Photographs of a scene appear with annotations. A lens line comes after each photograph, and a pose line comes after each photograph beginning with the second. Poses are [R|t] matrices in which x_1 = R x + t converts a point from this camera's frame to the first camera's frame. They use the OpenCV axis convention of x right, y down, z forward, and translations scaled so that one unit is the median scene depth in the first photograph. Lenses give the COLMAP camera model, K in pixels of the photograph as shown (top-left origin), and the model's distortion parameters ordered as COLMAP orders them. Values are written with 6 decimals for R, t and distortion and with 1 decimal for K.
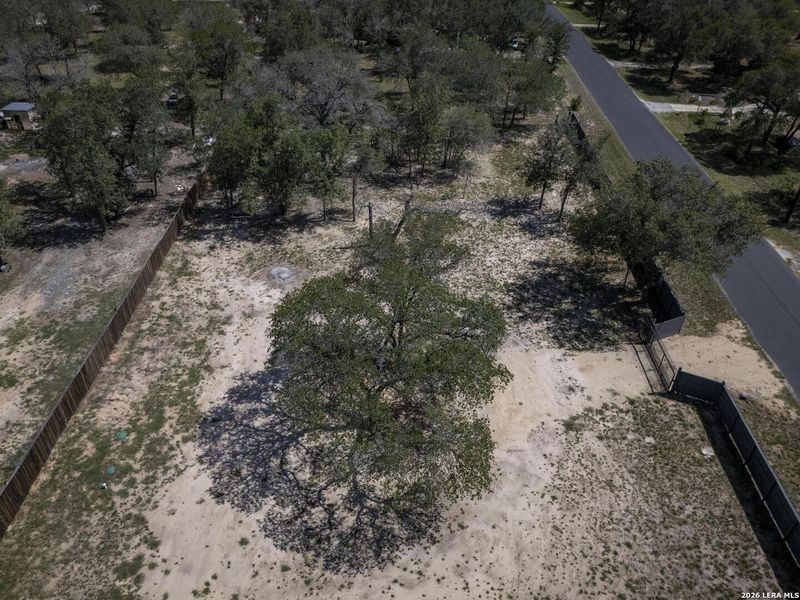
lens RADIAL K [[590.5, 0, 398.0], [0, 590.5, 299.8], [0, 0, 1]] dist [0.061999, -0.058638]
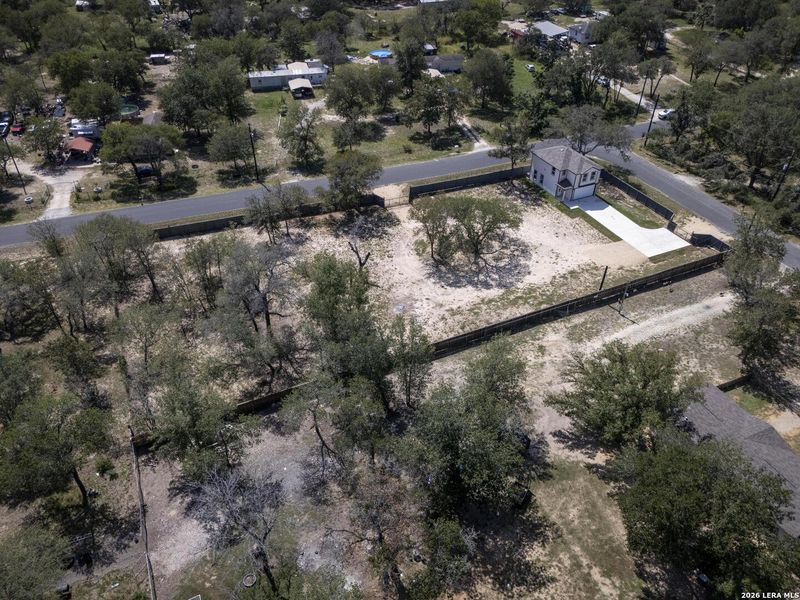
lens RADIAL K [[590.5, 0, 398.0], [0, 590.5, 299.8], [0, 0, 1]] dist [0.061999, -0.058638]
pose [[-0.402648, -0.568593, 0.717340, -1.919560], [0.528683, 0.495286, 0.689337, -1.687073], [-0.747241, 0.656806, 0.101180, 1.128324]]
